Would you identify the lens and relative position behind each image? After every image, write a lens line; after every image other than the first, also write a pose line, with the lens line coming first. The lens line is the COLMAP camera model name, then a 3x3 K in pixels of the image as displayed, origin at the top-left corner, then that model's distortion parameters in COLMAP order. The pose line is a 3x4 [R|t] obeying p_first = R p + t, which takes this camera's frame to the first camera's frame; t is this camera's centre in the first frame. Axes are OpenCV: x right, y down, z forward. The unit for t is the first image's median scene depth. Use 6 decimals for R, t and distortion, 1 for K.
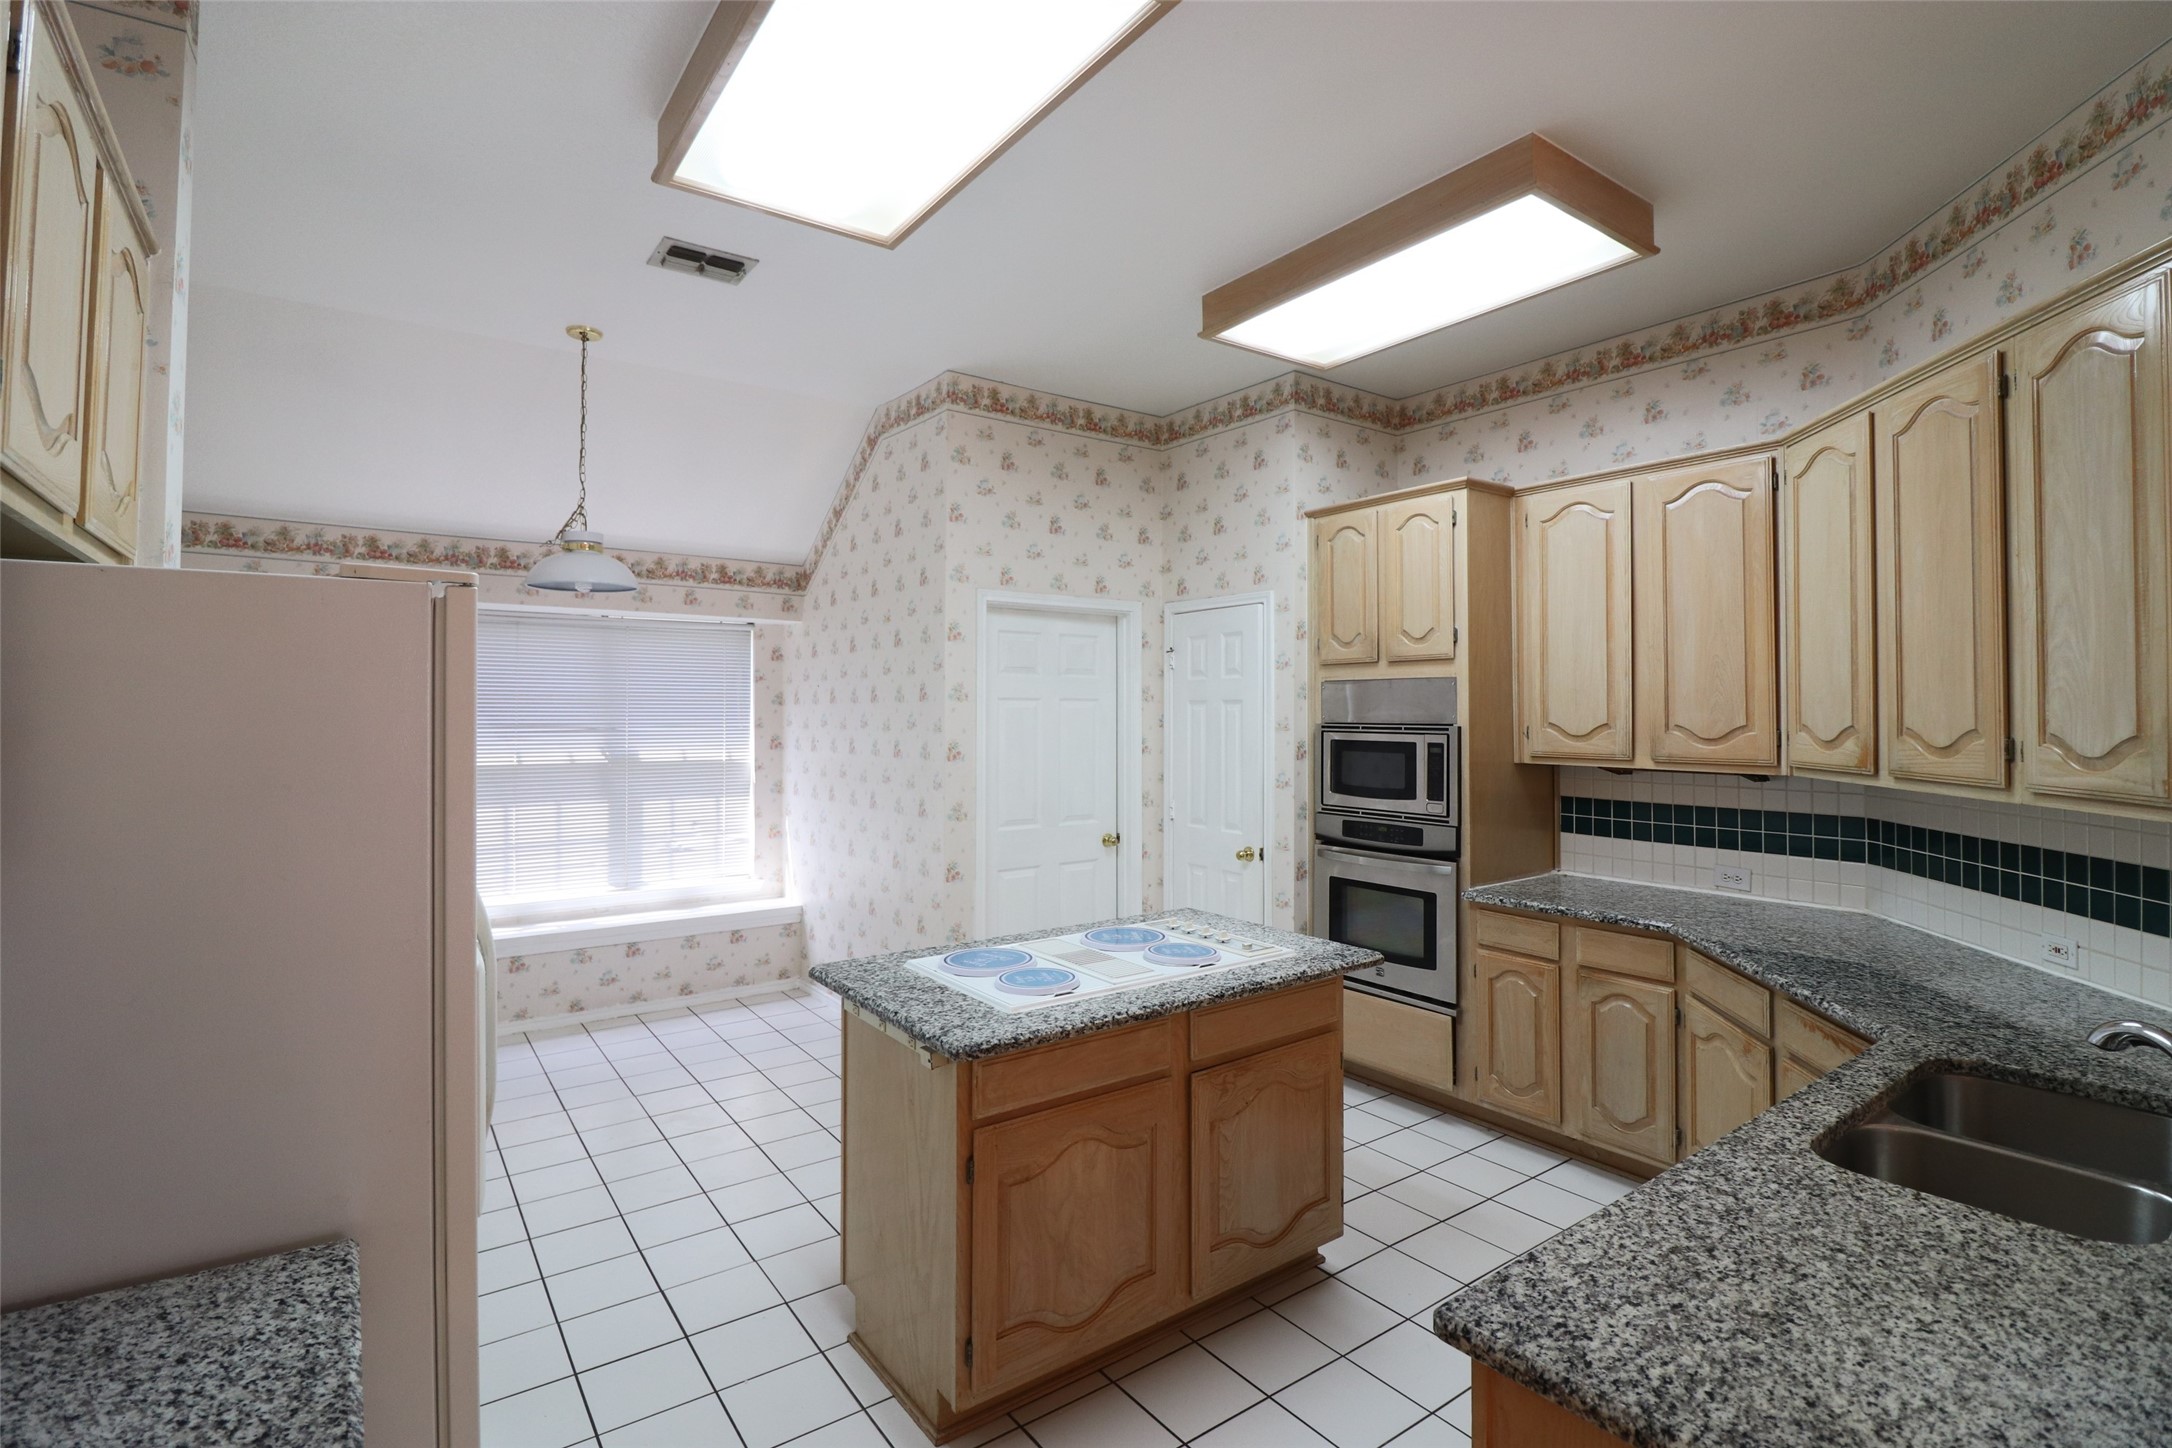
lens RADIAL K [[1011.7, 0, 1088.7], [0, 1011.7, 693.1], [0, 0, 1]] dist [0.001438, -0.013752]
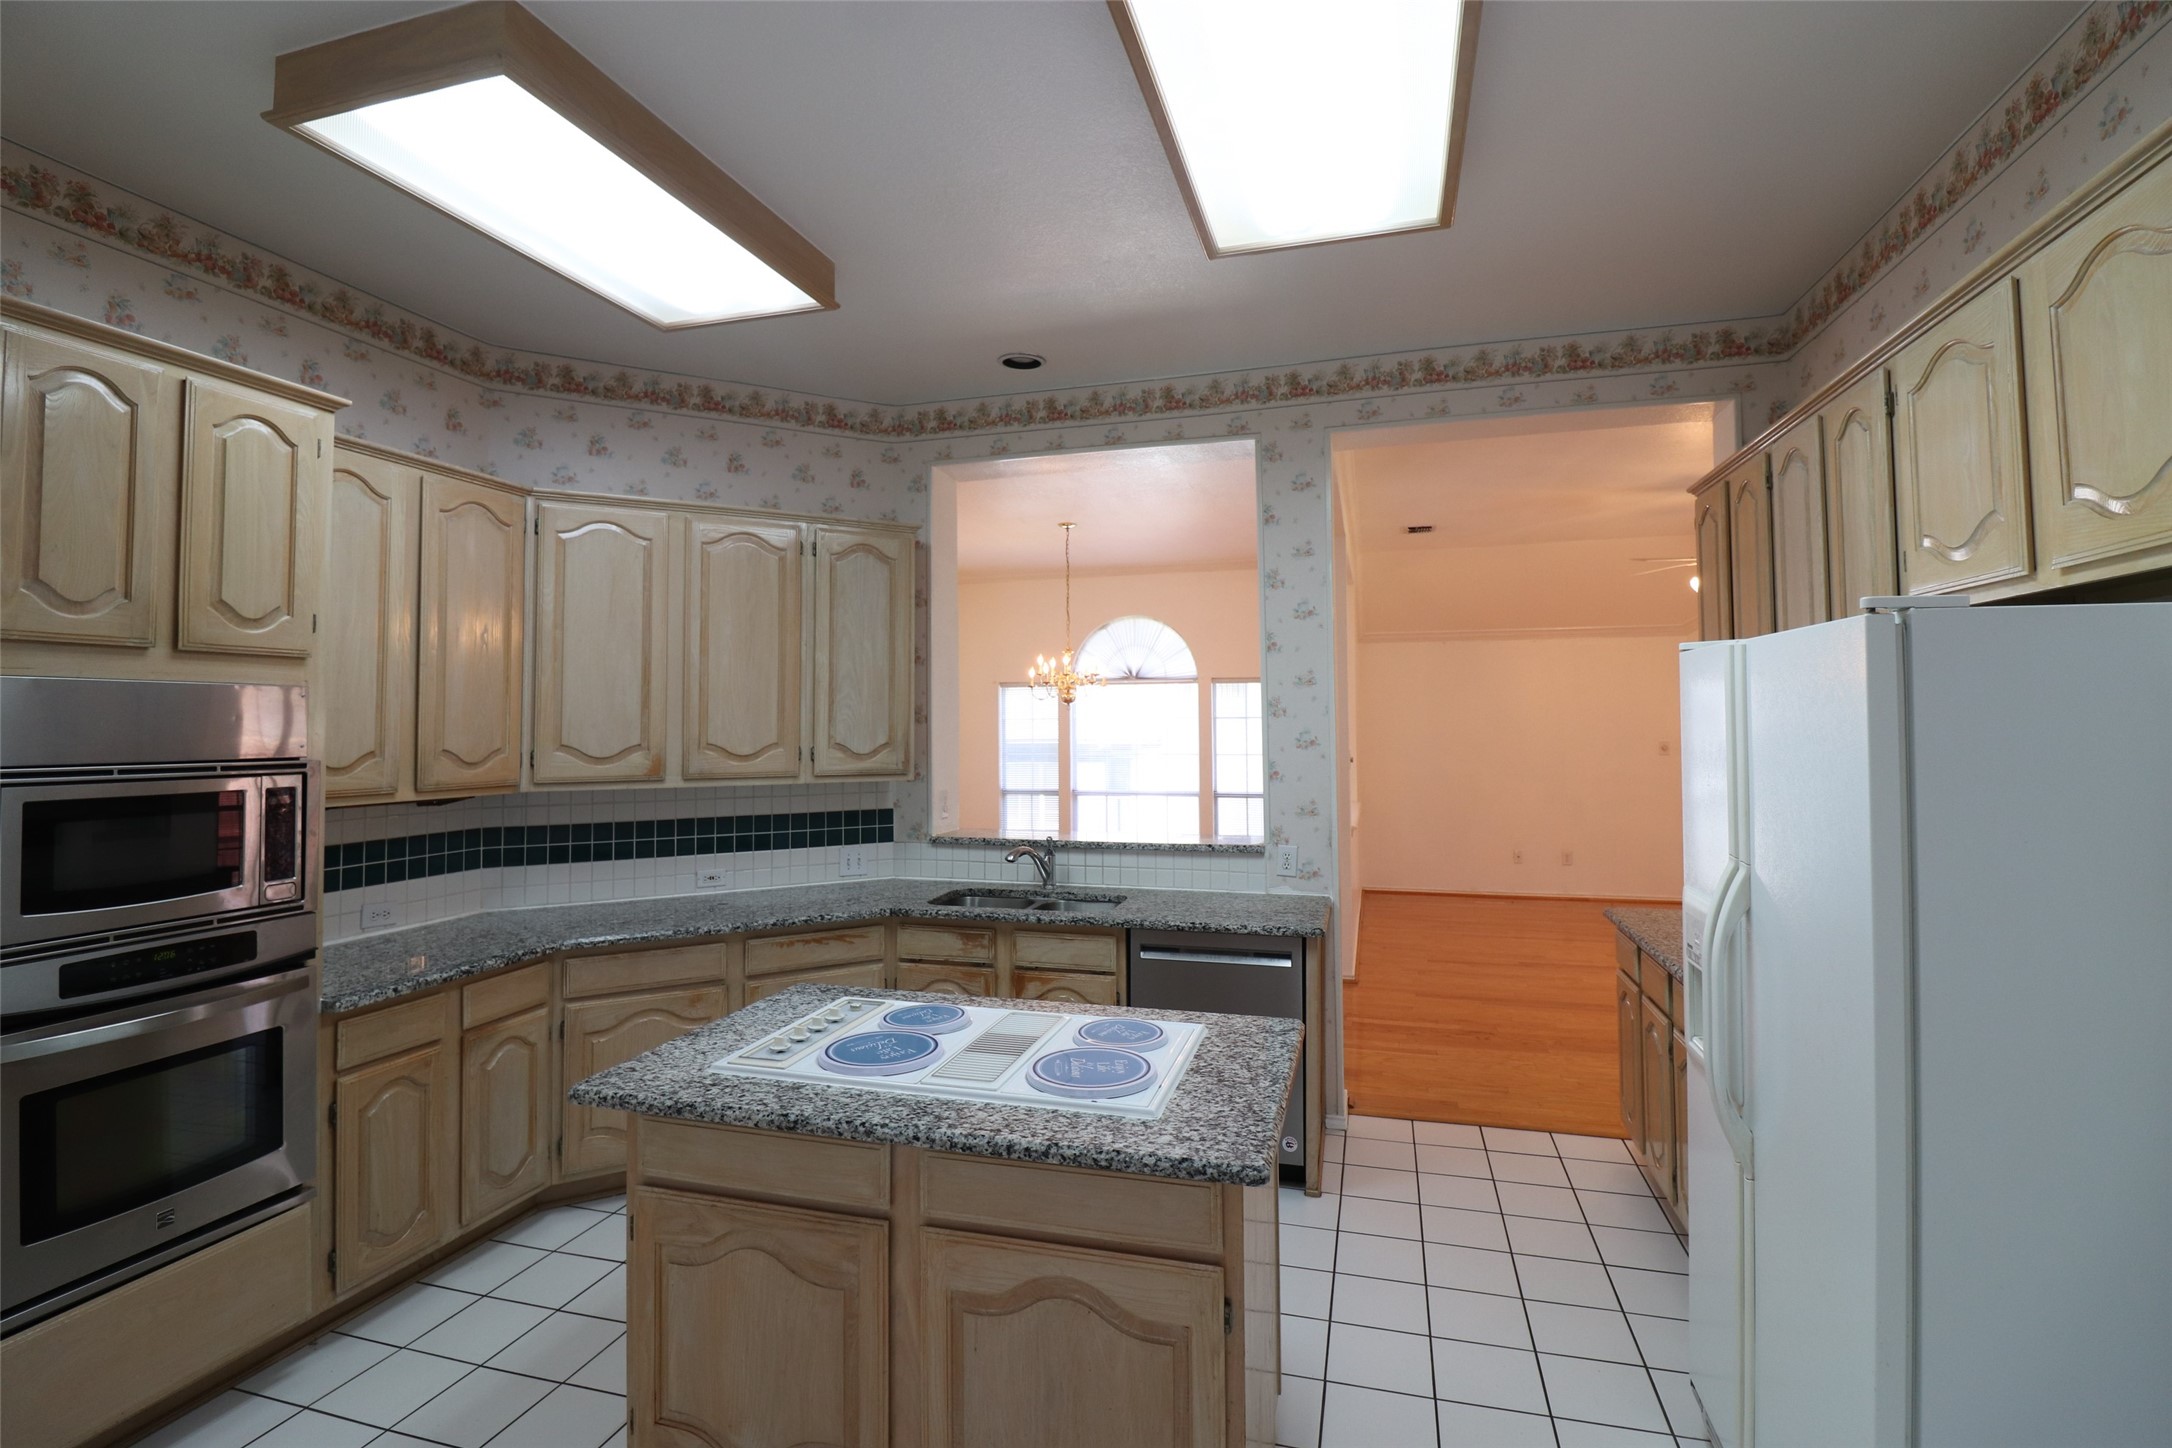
lens RADIAL K [[1011.7, 0, 1088.7], [0, 1011.7, 693.1], [0, 0, 1]] dist [0.001438, -0.013752]
pose [[-0.616102, 0.029492, 0.787114, -0.526043], [-0.006758, 0.999064, -0.042724, 0.014925], [-0.787637, -0.031642, -0.615326, 1.115425]]
